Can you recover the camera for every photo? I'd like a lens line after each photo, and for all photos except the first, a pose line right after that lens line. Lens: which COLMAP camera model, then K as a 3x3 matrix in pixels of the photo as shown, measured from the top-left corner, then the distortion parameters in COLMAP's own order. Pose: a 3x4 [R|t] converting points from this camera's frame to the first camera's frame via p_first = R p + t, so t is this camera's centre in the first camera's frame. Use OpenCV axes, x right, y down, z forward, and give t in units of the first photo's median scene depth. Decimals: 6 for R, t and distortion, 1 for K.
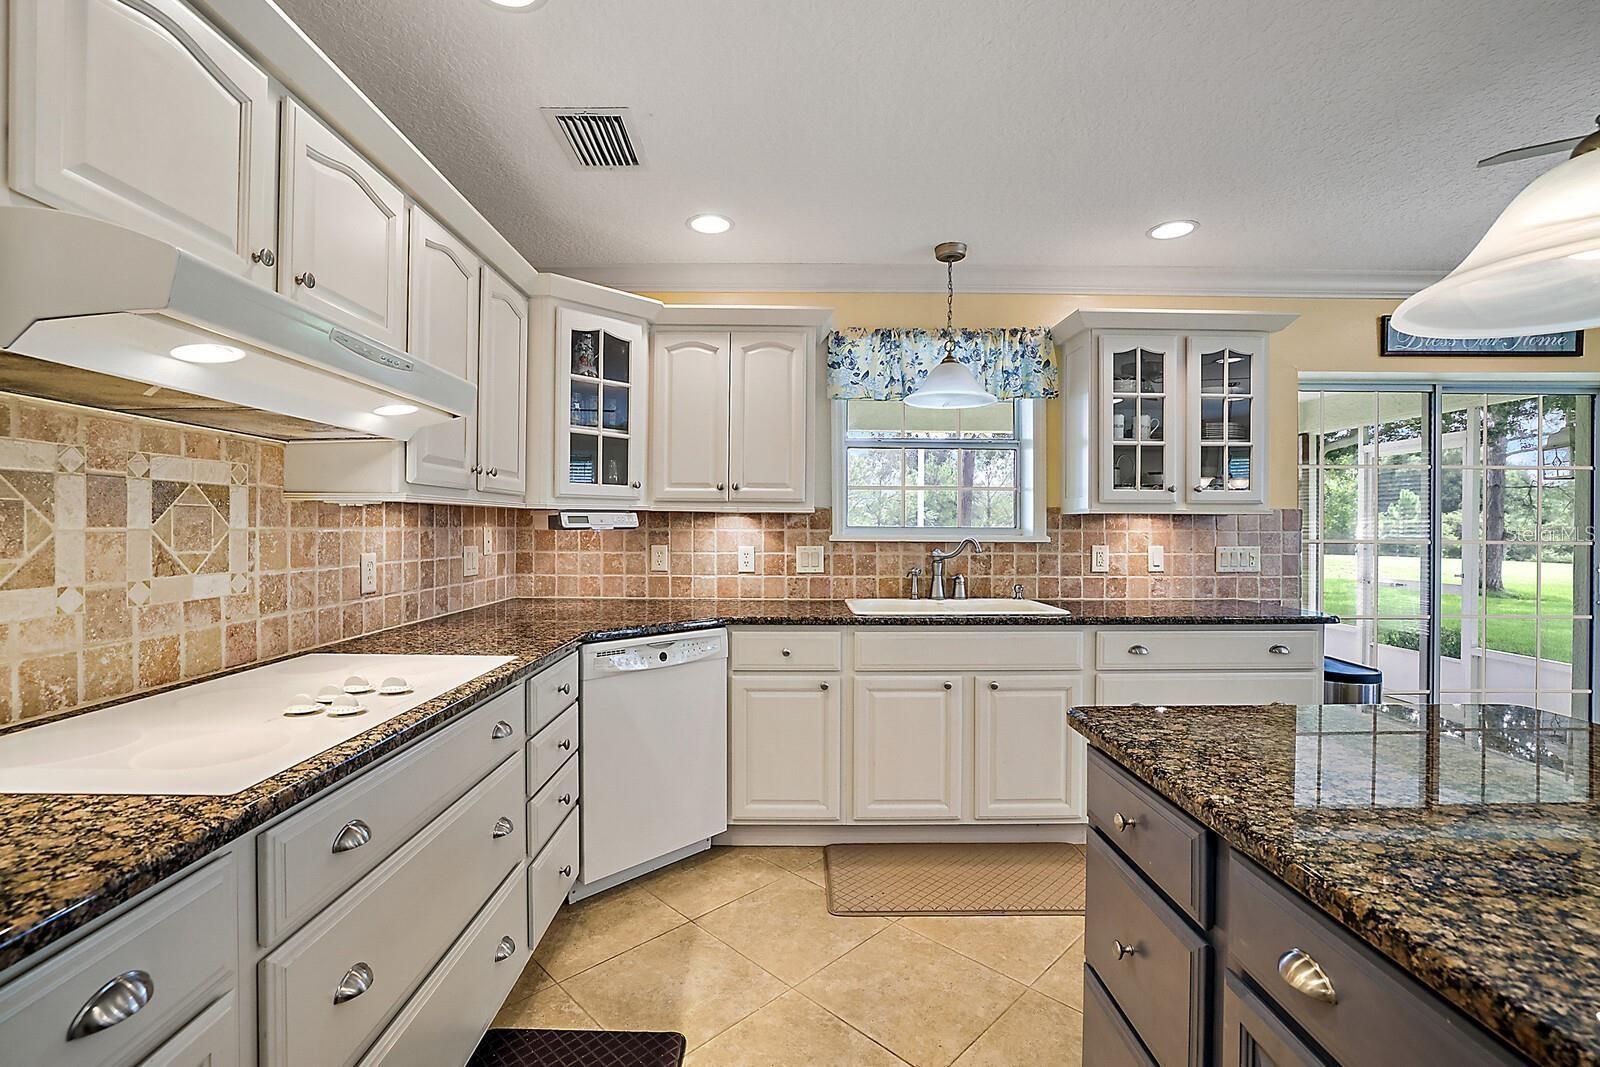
lens RADIAL K [[697.1, 0, 800.6], [0, 697.1, 528.0], [0, 0, 1]] dist [-0.015738, 0.003701]
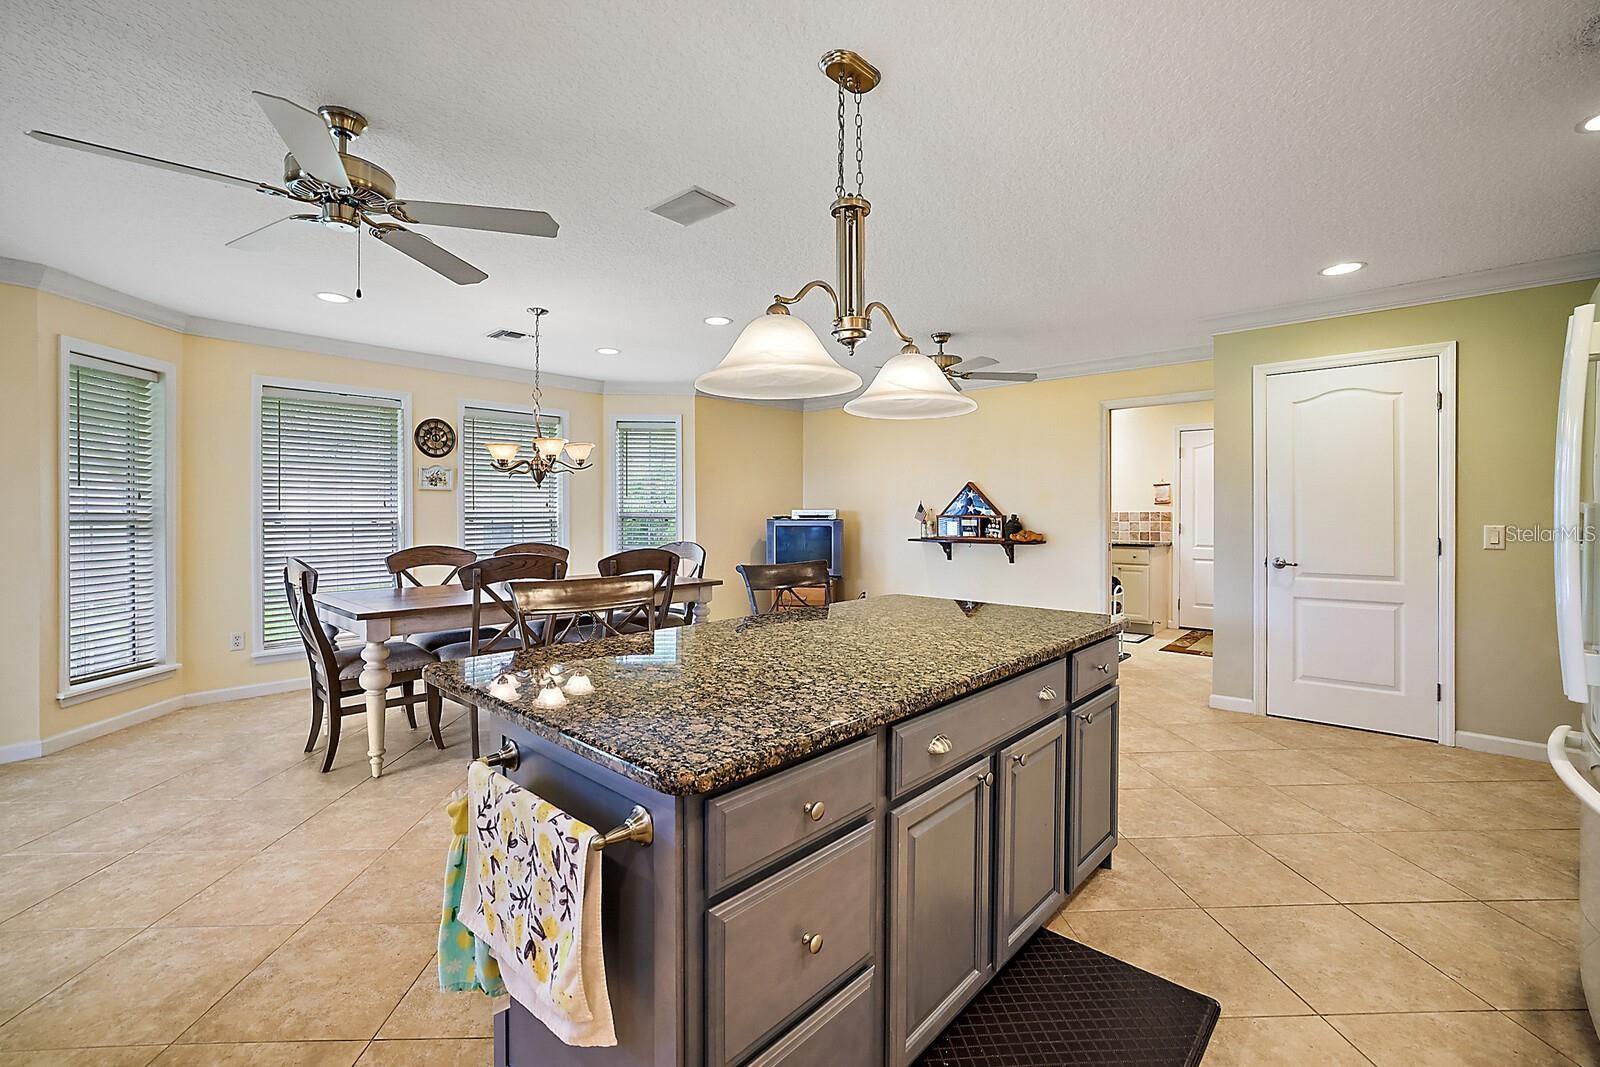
lens RADIAL K [[697.1, 0, 799.6], [0, 697.1, 510.6], [0, 0, 1]] dist [-0.015738, 0.003701]
pose [[-0.739113, -0.002746, 0.673576, -0.063111], [-0.002919, 0.999995, 0.000874, 0.006156], [-0.673575, -0.001321, -0.739117, 0.710990]]
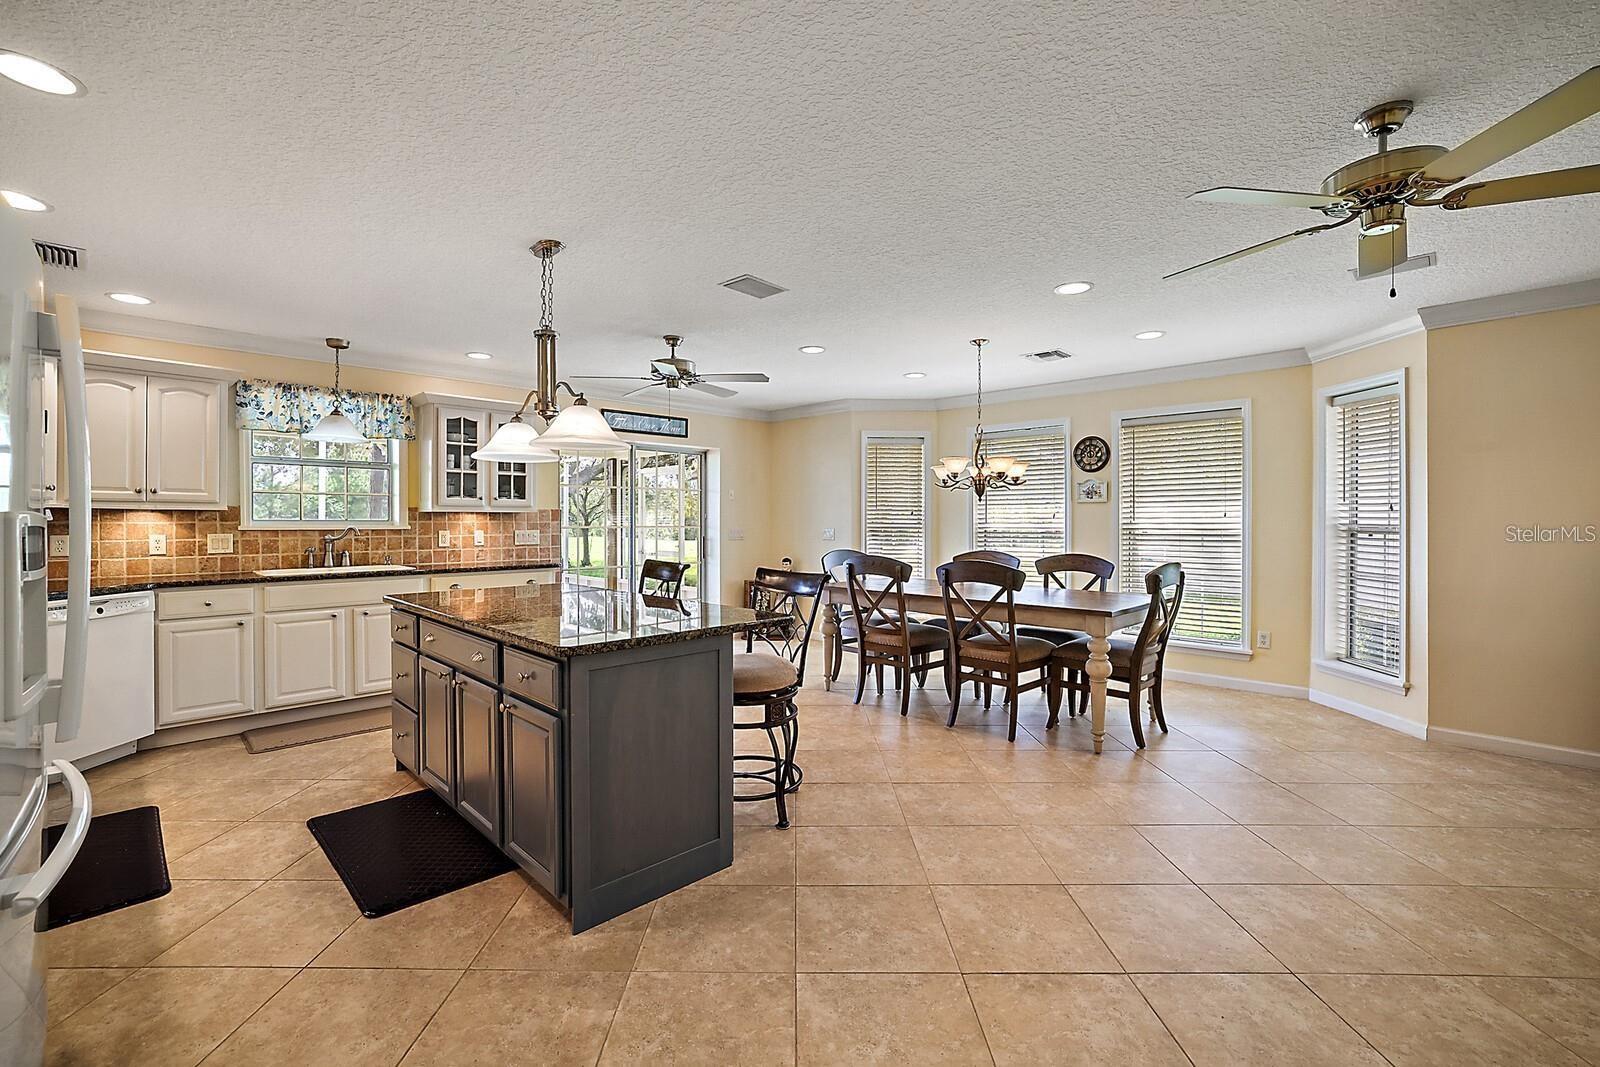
lens RADIAL K [[697.1, 0, 792.5], [0, 697.1, 521.1], [0, 0, 1]] dist [-0.015738, 0.003701]
pose [[0.723897, -0.004731, 0.689892, -0.111750], [0.003906, 0.999989, 0.002759, 0.001120], [-0.689897, 0.000697, 0.723907, -0.783445]]
